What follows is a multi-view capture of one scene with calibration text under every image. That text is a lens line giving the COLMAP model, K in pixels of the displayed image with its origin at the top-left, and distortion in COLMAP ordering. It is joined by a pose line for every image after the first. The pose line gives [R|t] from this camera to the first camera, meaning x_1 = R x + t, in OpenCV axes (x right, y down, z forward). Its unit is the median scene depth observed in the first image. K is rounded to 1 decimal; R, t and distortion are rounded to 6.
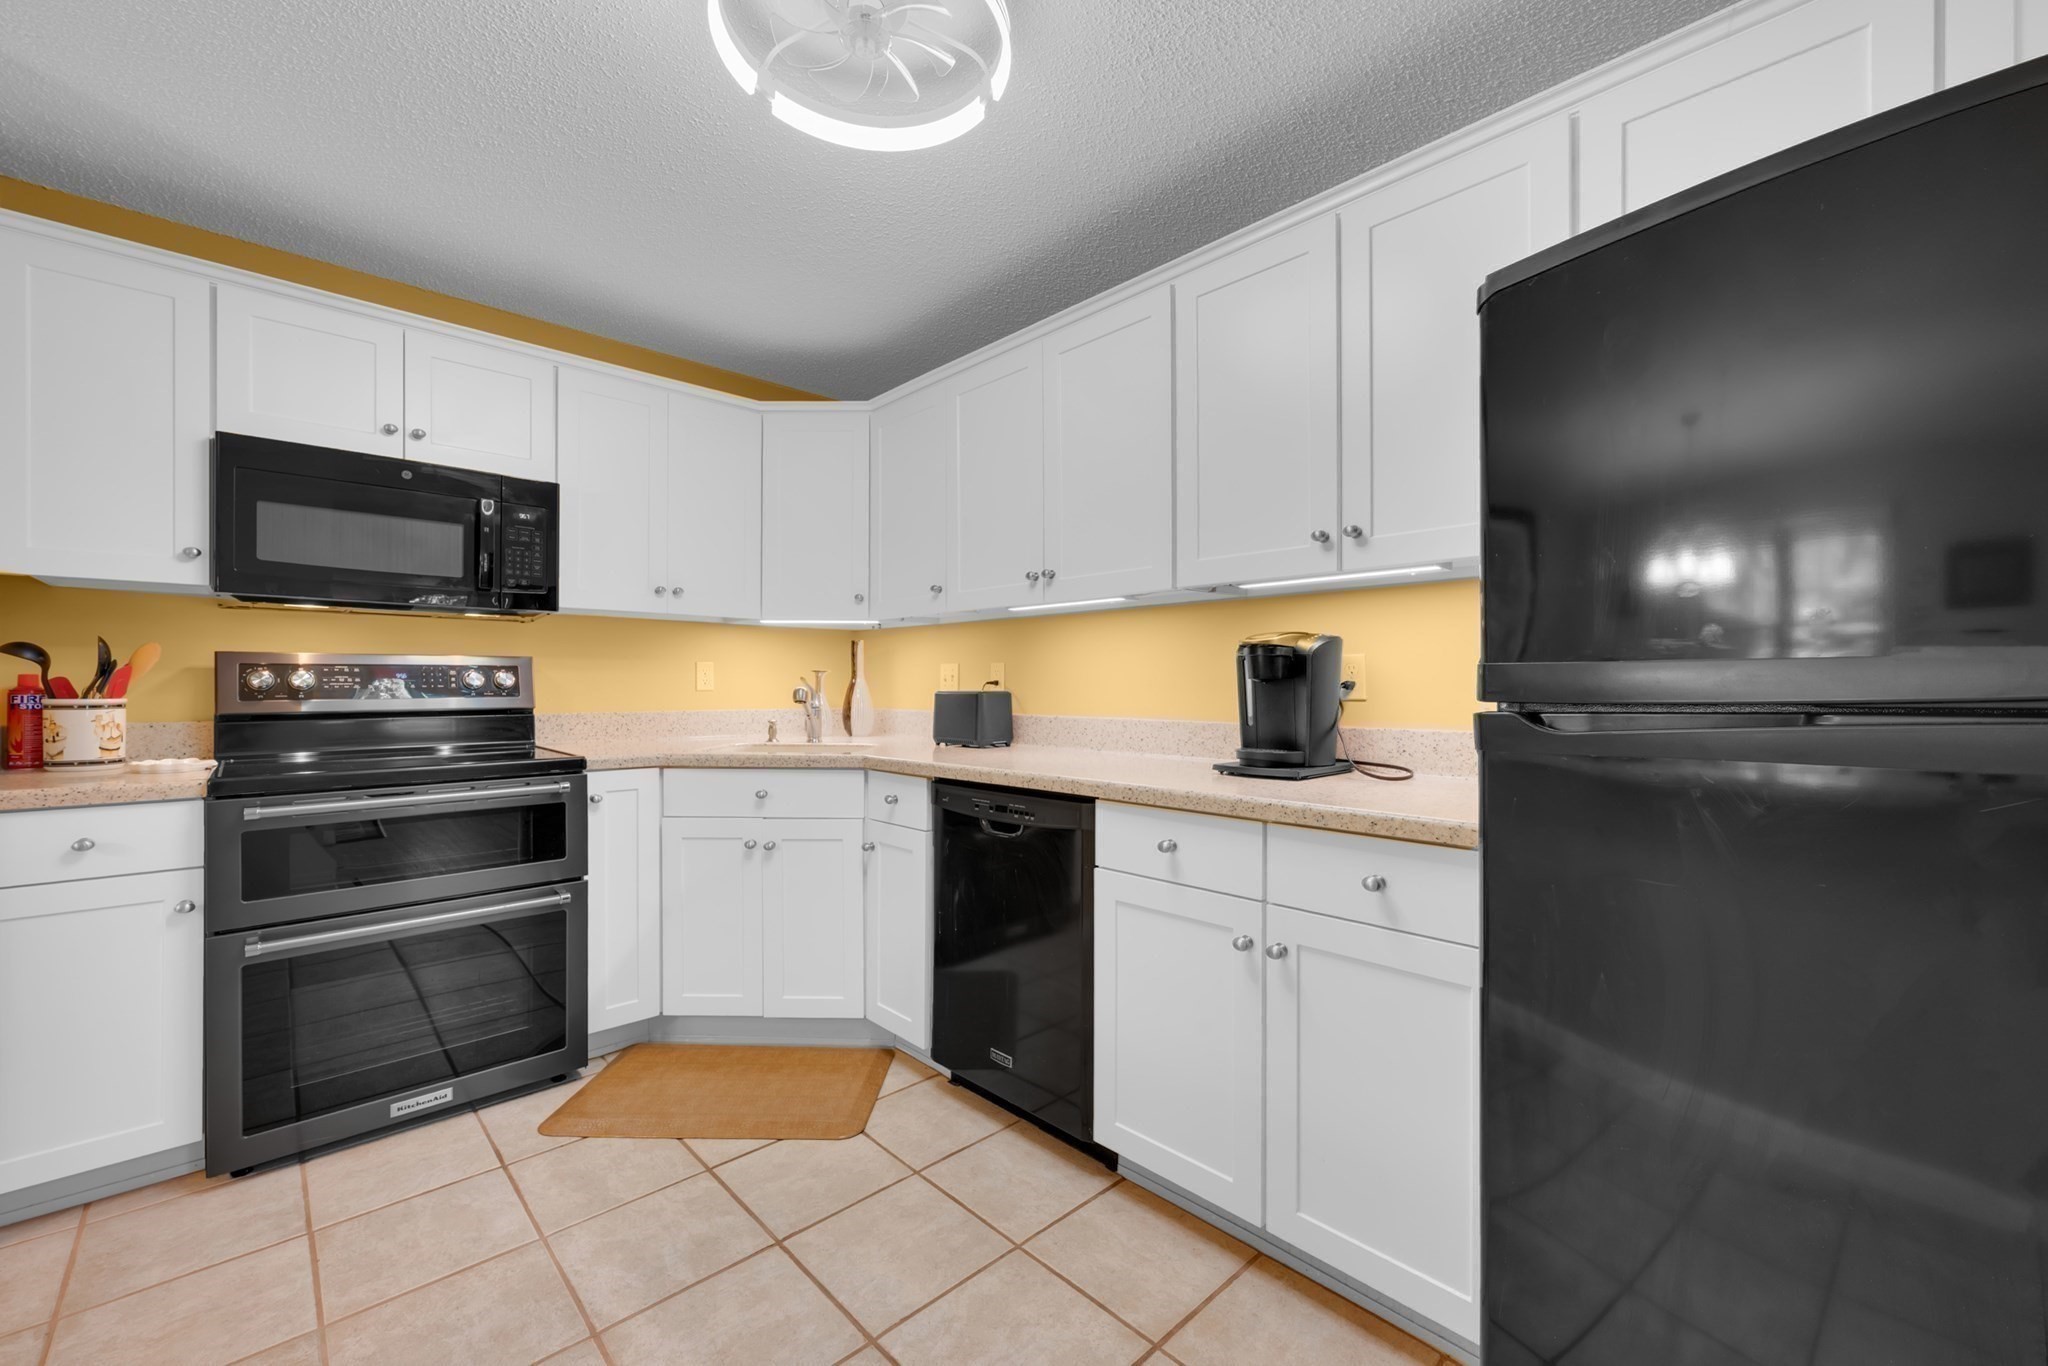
lens RADIAL K [[821.4, 0, 1026.9], [0, 821.4, 684.6], [0, 0, 1]] dist [-0.000132, 0.000138]
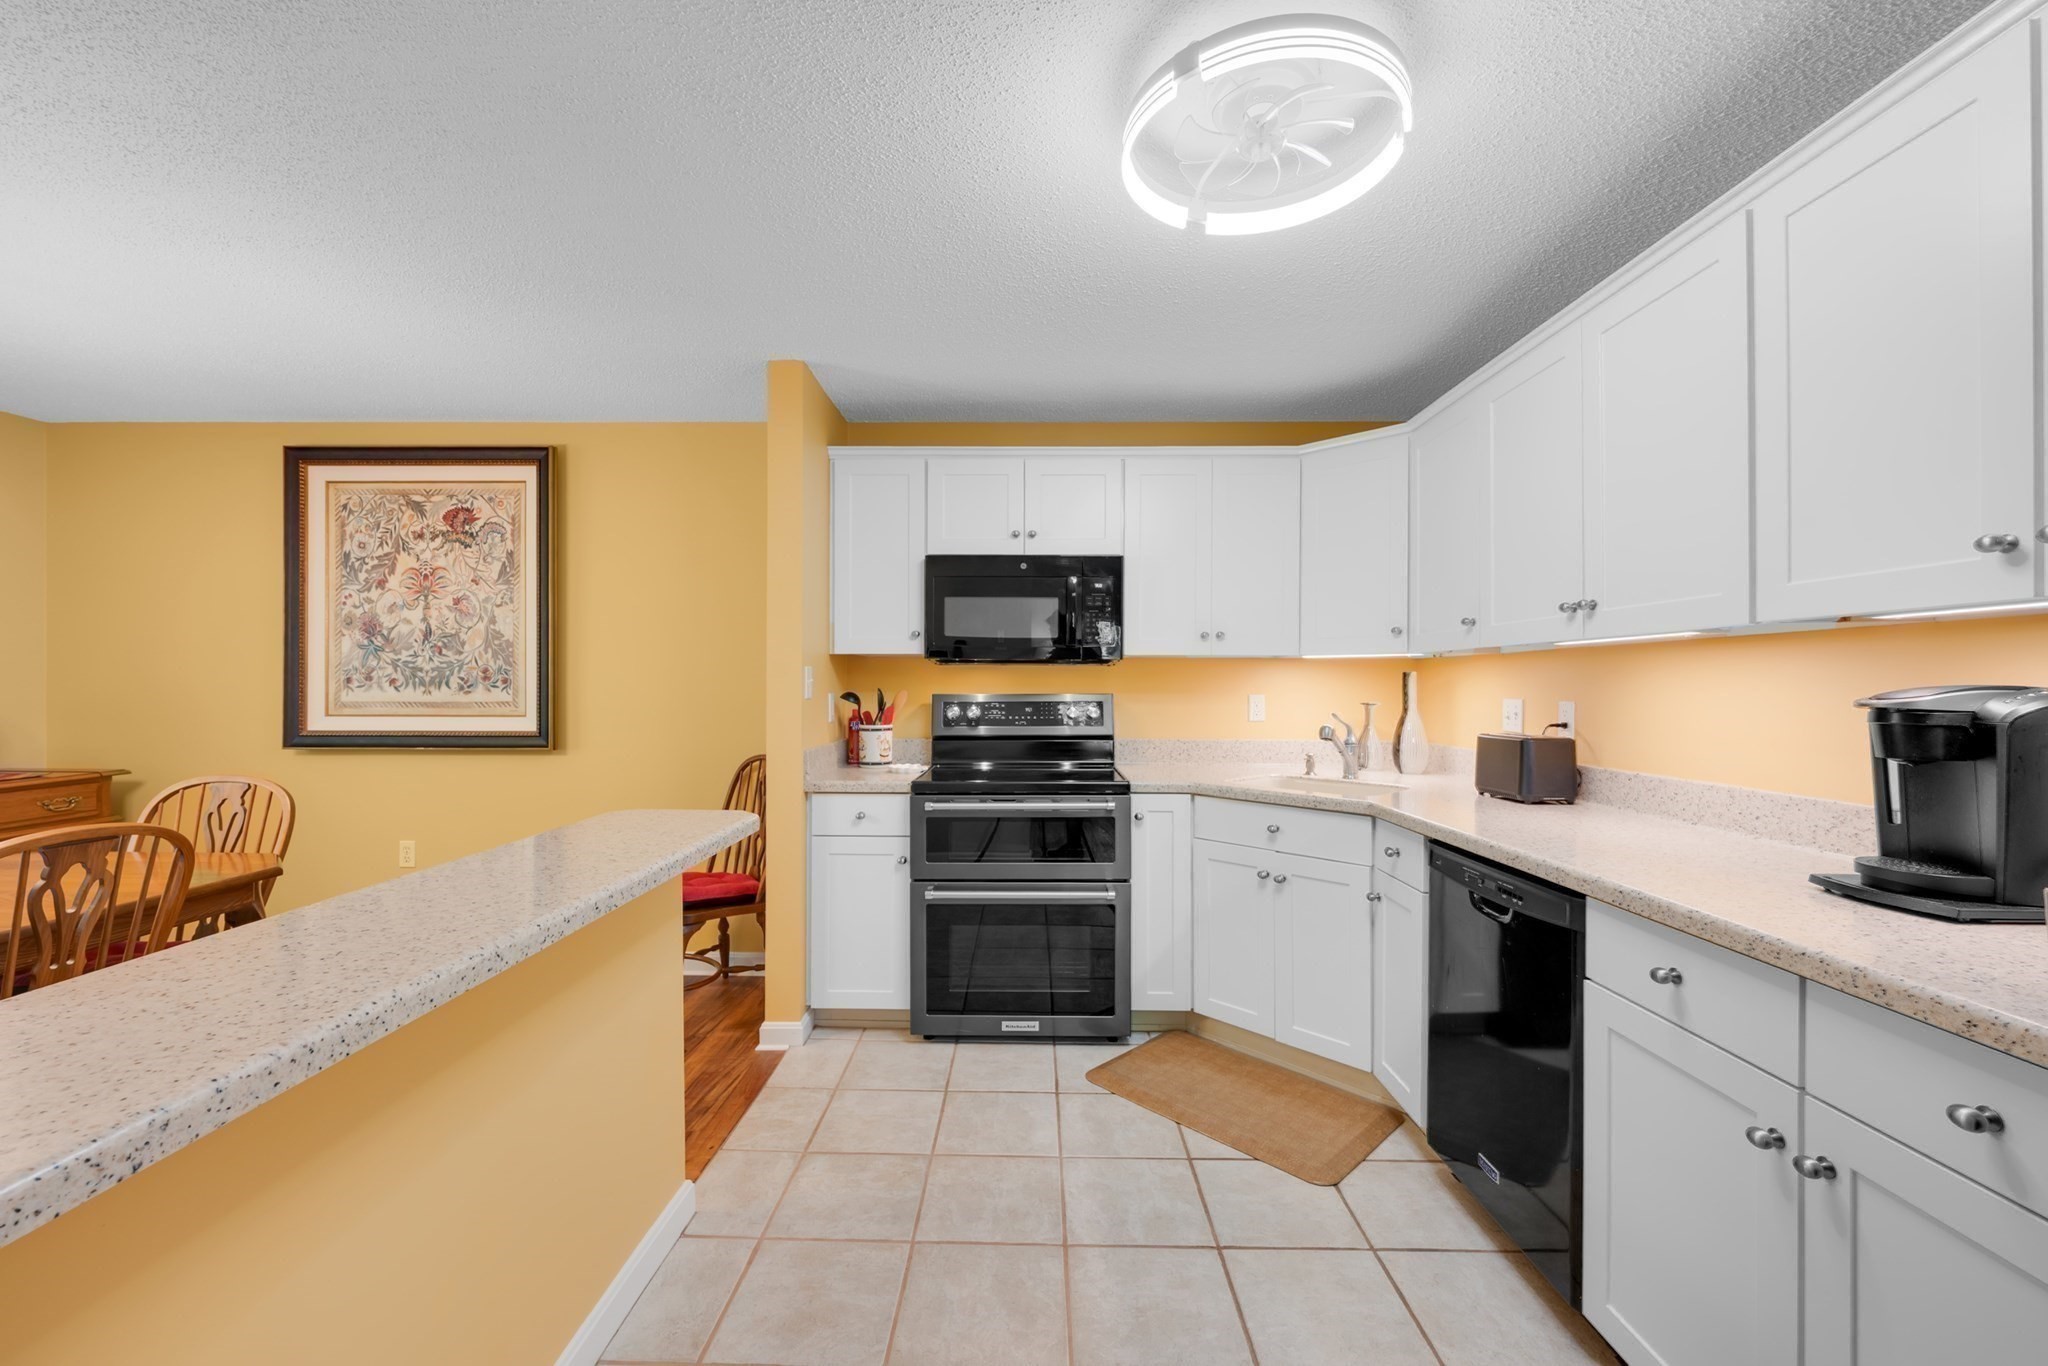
lens RADIAL K [[822.8, 0, 1020.4], [0, 822.8, 684.6], [0, 0, 1]] dist [0.001546, -0.000348]
pose [[0.710484, -0.000125, -0.703713, 0.224184], [-0.001846, 0.999996, -0.002041, -0.057854], [0.703711, 0.002749, 0.710481, 0.019641]]
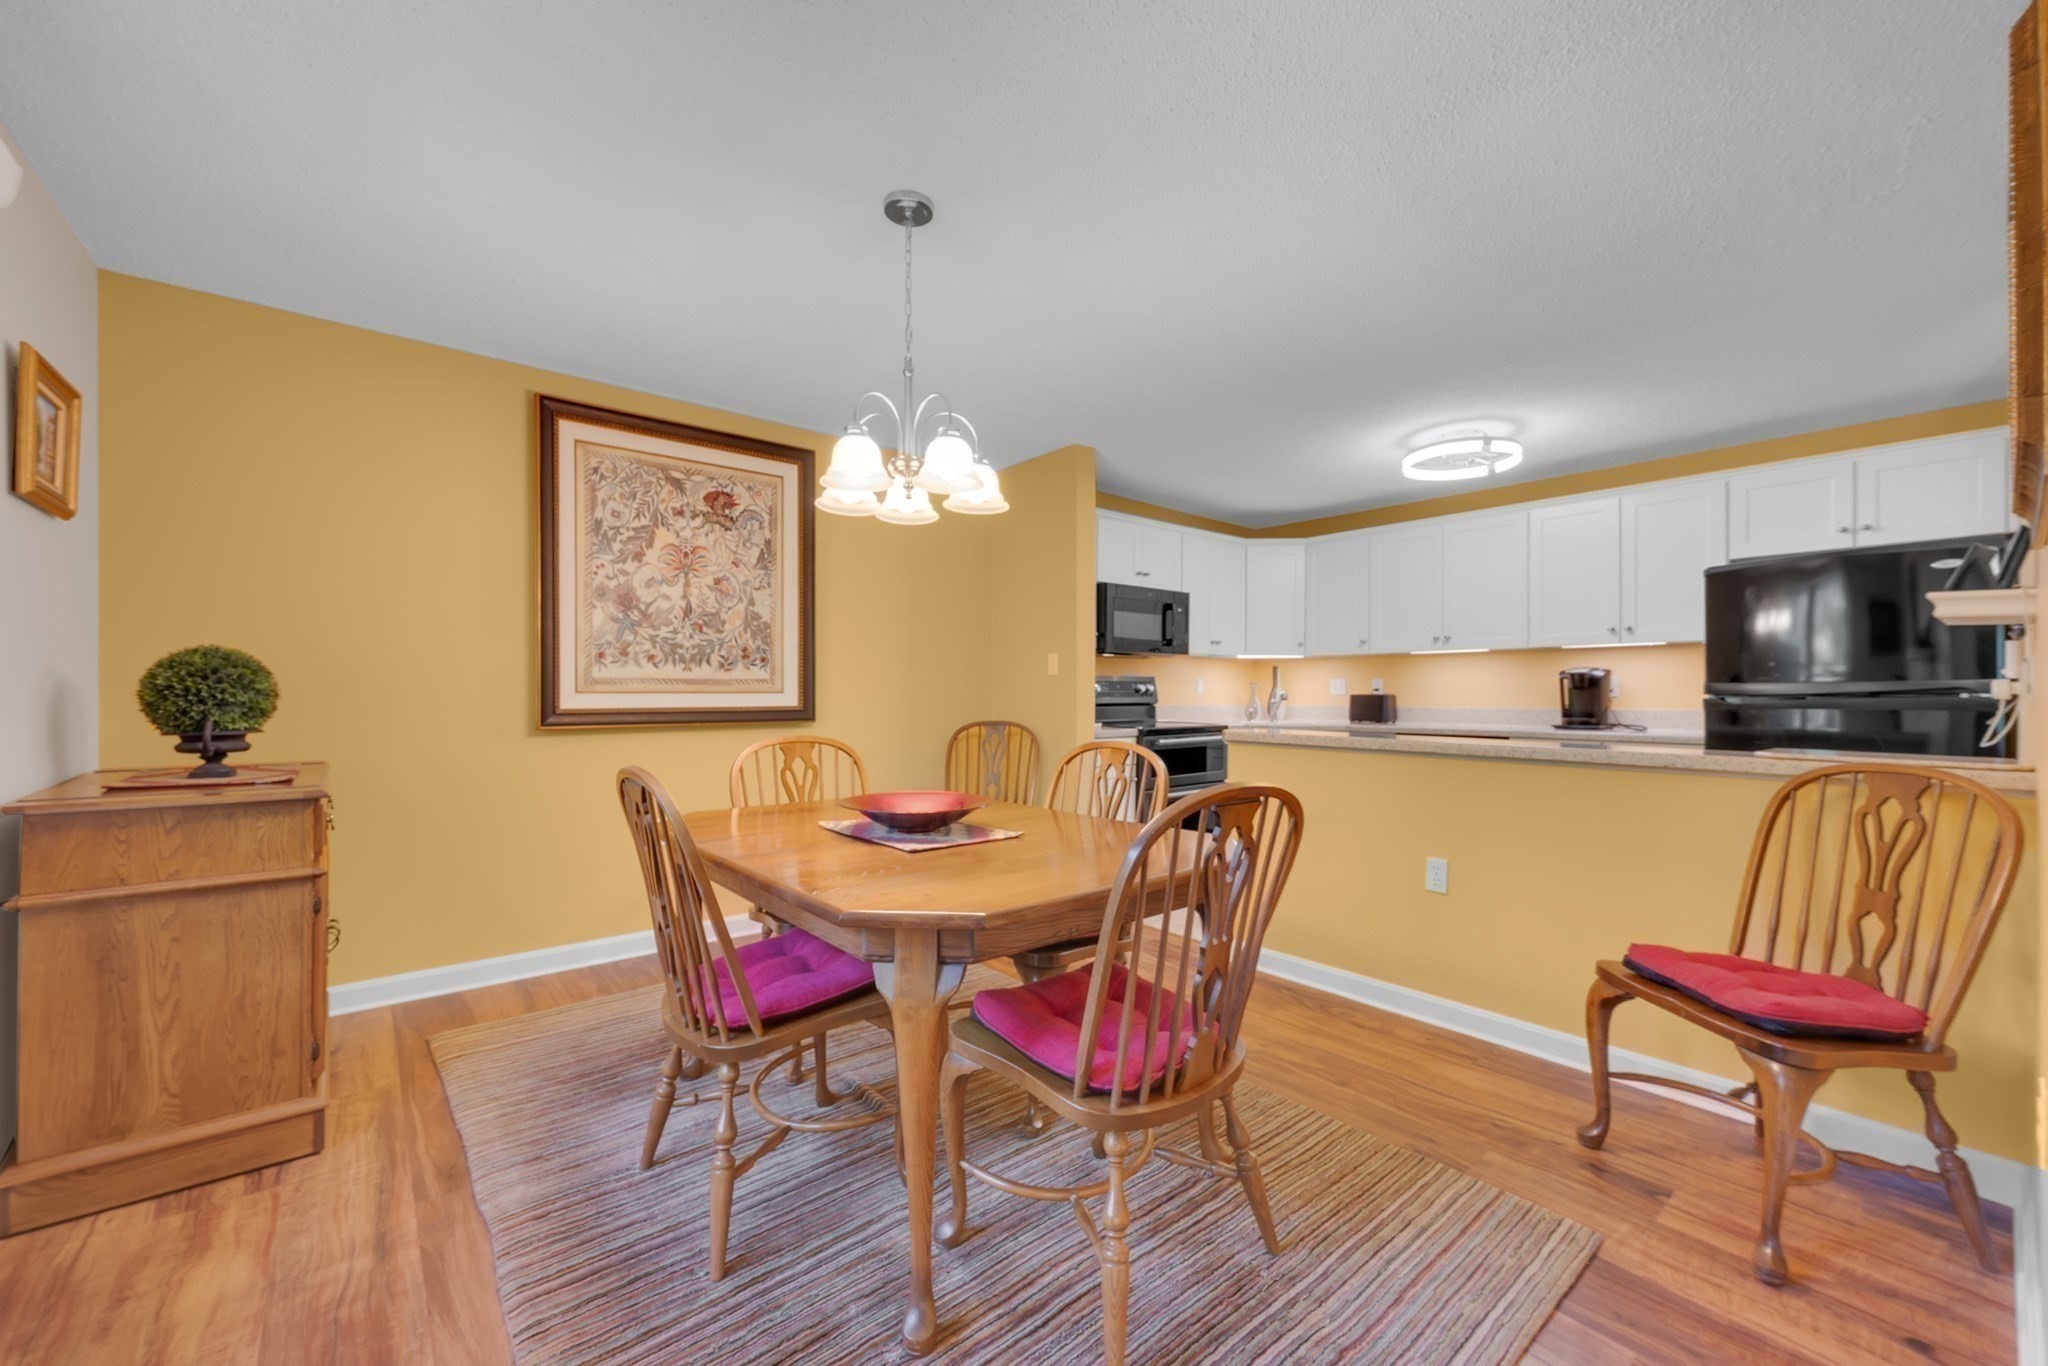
lens RADIAL K [[810.0, 0, 1024.6], [0, 810.0, 697.1], [0, 0, 1]] dist [0.000589, 0.000026]
pose [[0.997949, -0.000335, -0.064009, -1.015265], [0.000655, 0.999987, 0.004977, 0.006173], [0.064006, -0.005009, 0.997937, -1.255729]]
